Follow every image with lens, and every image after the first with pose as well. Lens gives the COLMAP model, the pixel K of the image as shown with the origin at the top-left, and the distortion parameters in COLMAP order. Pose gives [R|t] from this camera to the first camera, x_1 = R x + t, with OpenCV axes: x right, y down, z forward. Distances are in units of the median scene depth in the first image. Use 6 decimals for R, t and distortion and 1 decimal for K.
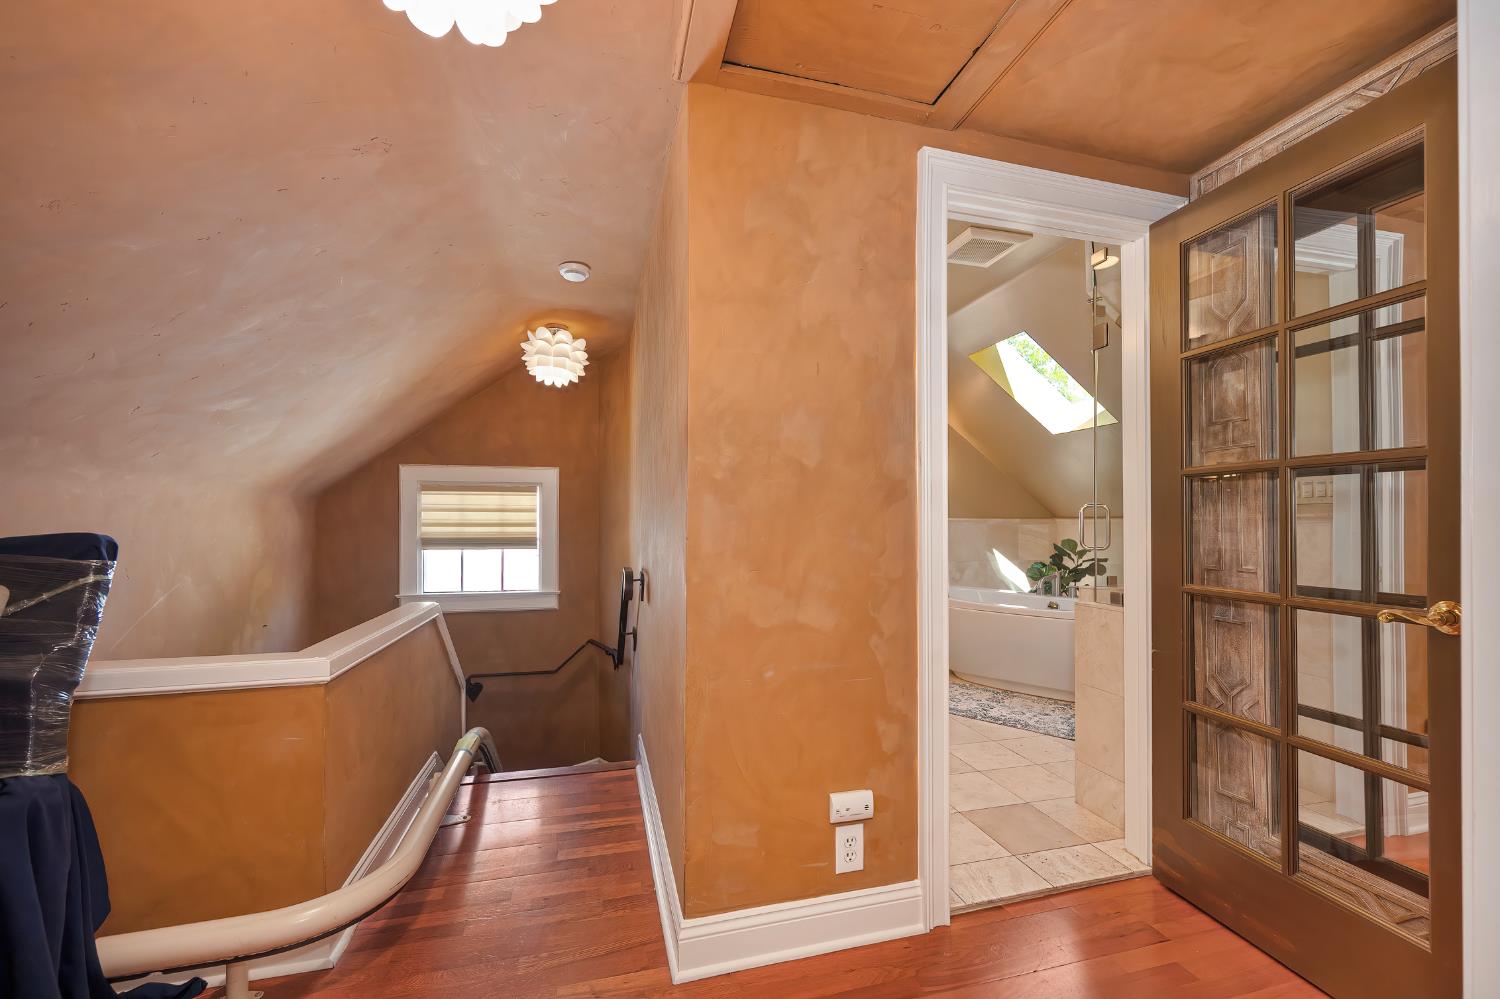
lens RADIAL K [[593.9, 0, 754.3], [0, 593.9, 523.4], [0, 0, 1]] dist [0.002683, 0.000281]
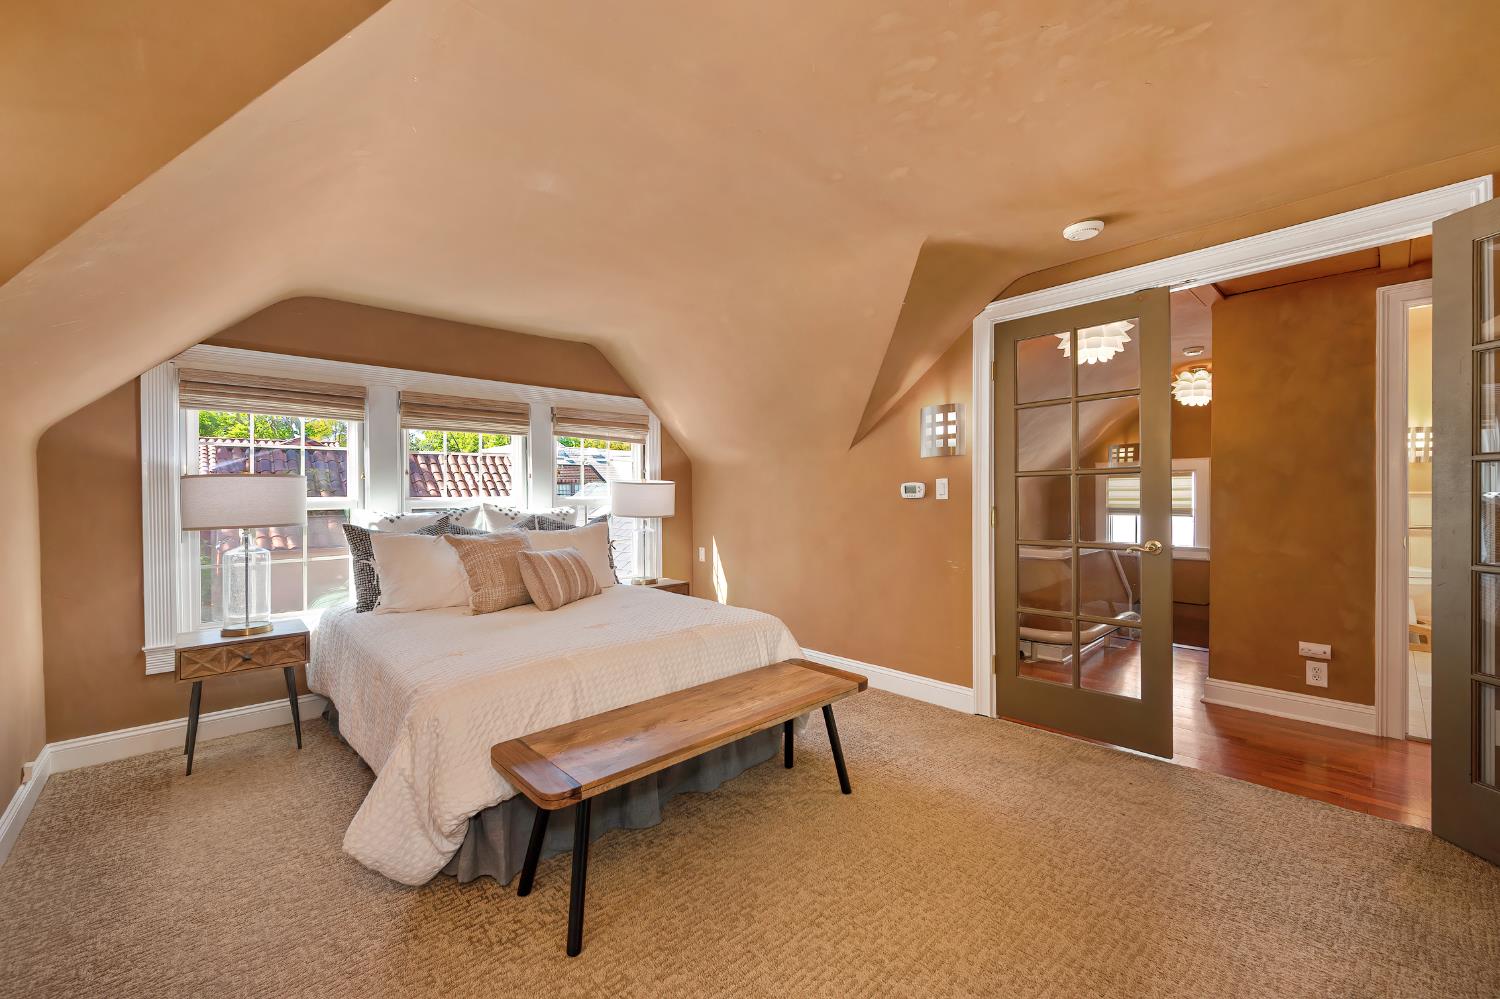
lens RADIAL K [[593.9, 0, 750.0], [0, 593.9, 506.9], [0, 0, 1]] dist [0.002683, 0.000281]
pose [[0.468907, 0.010632, -0.883184, 0.471572], [0.010479, 0.999790, 0.017599, -0.019213], [0.883186, -0.017508, 0.468697, -0.709660]]
